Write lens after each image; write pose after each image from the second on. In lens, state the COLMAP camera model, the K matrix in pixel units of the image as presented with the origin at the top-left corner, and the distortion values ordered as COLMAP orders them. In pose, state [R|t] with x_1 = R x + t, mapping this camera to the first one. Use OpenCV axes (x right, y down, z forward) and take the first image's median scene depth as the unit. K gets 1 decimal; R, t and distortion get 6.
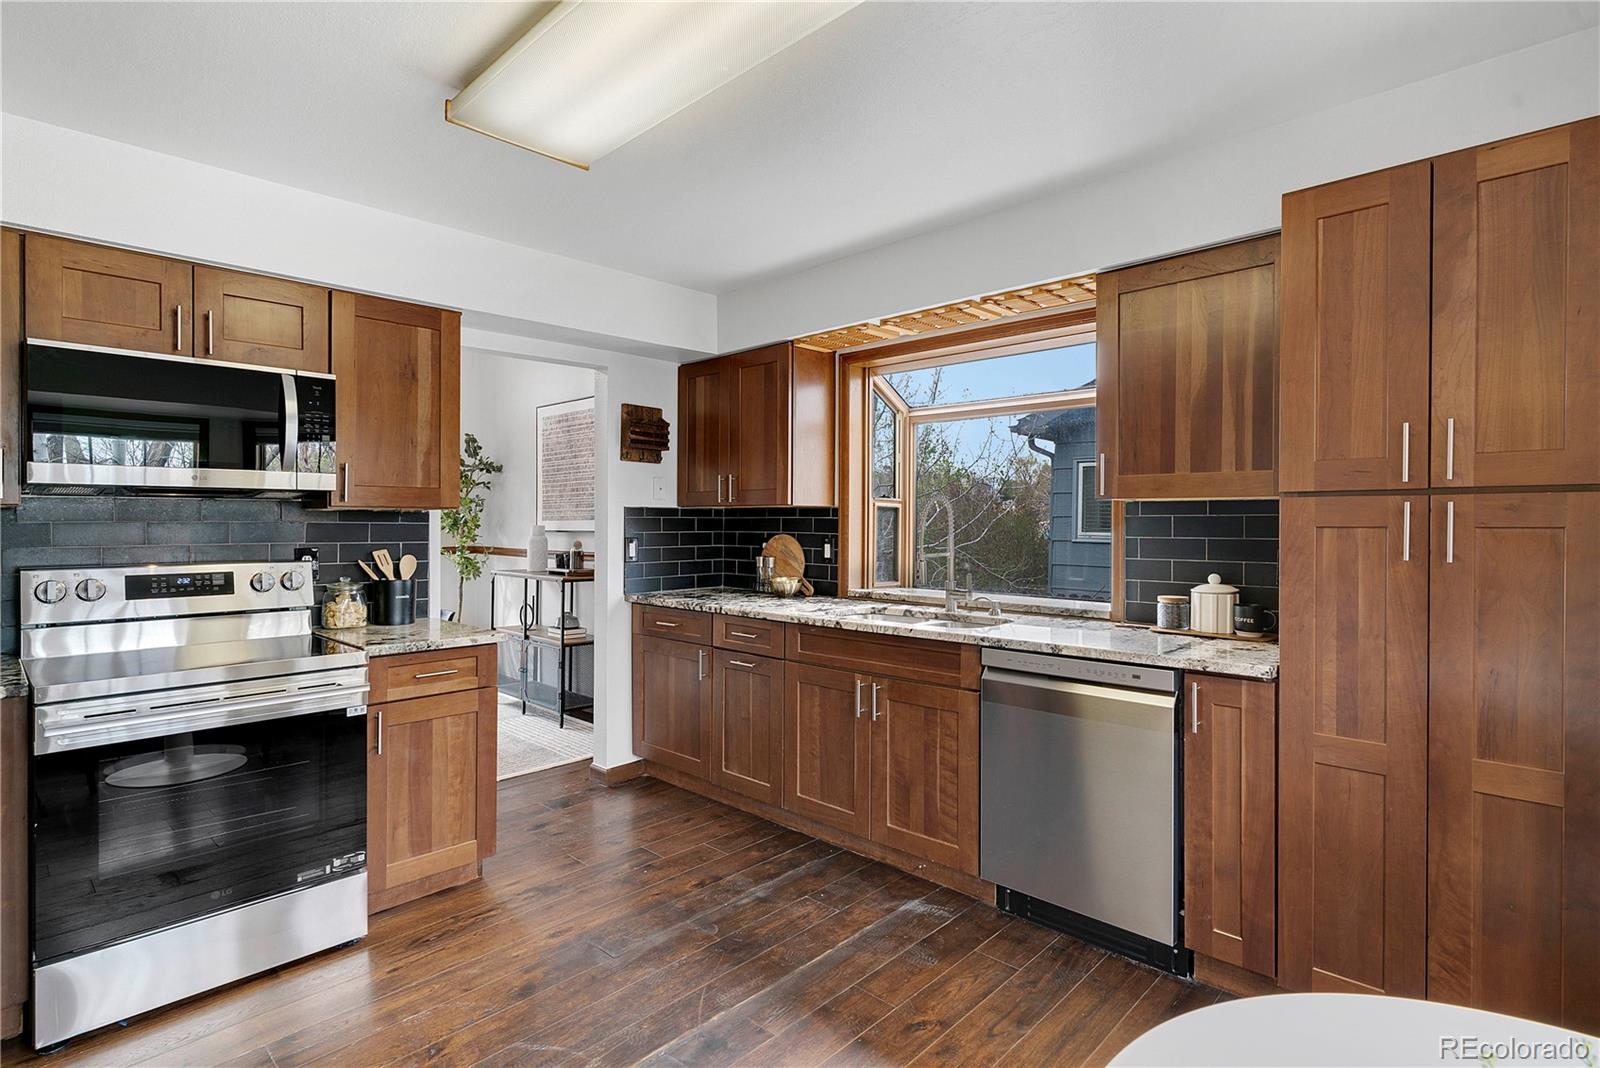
lens RADIAL K [[797.3, 0, 815.6], [0, 797.3, 535.0], [0, 0, 1]] dist [0.002822, -0.000119]
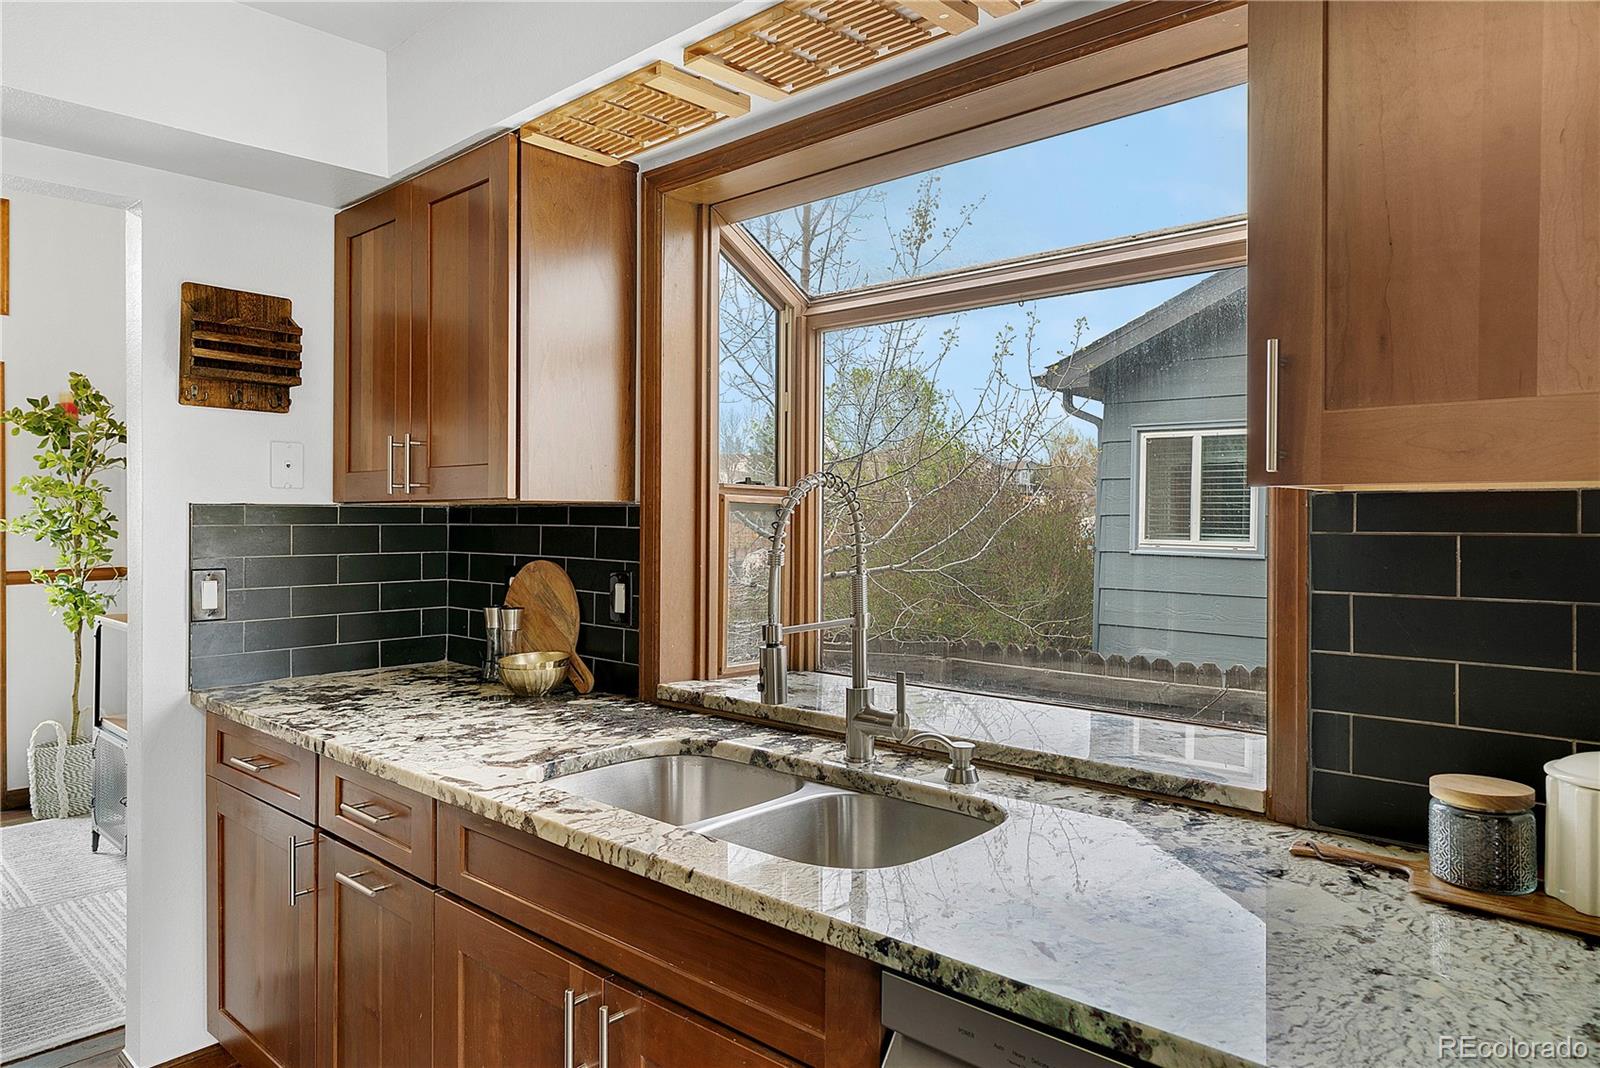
lens RADIAL K [[1014.7, 0, 796.1], [0, 1014.7, 519.9], [0, 0, 1]] dist [-0.000285, 0.000876]
pose [[0.999999, 0.000519, -0.001065, 0.118697], [-0.000534, 0.999892, -0.014700, -0.017231], [0.001057, 0.014700, 0.999891, 0.410444]]
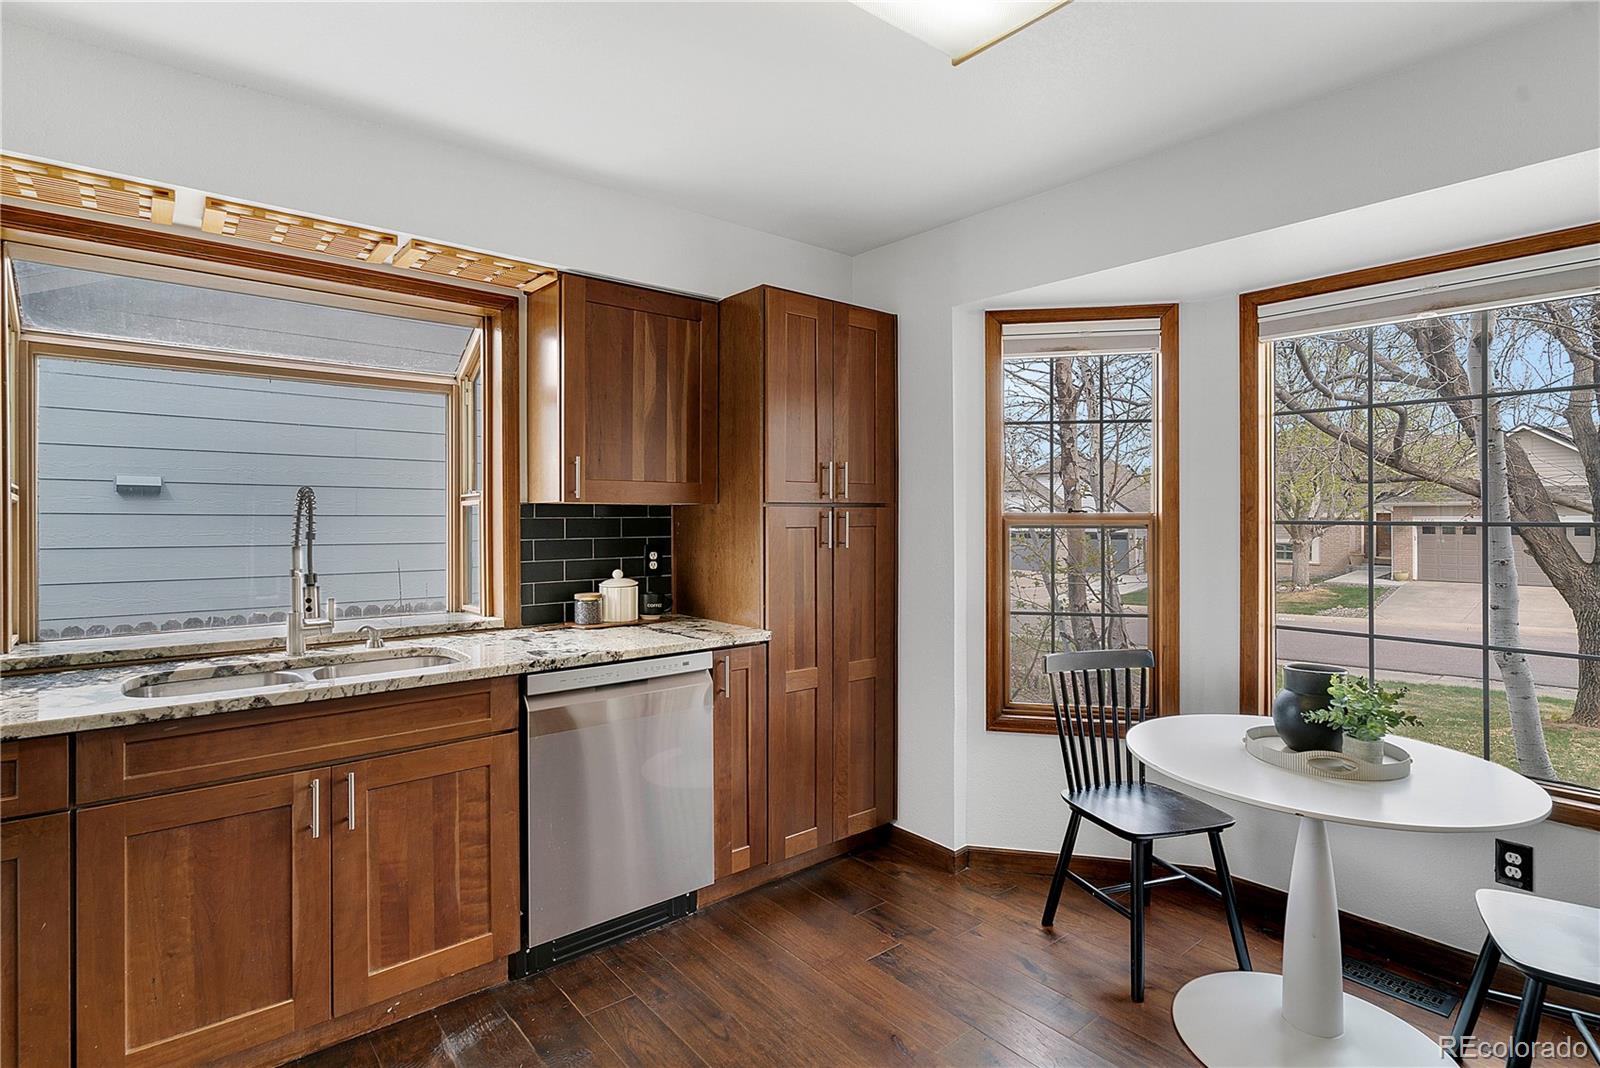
lens RADIAL K [[797.3, 0, 813.1], [0, 797.3, 522.4], [0, 0, 1]] dist [0.002822, -0.000119]
pose [[0.119094, -0.009522, 0.992837, -0.401233], [0.017568, 0.999818, 0.007482, -0.014596], [-0.992728, 0.016551, 0.119239, 0.402765]]
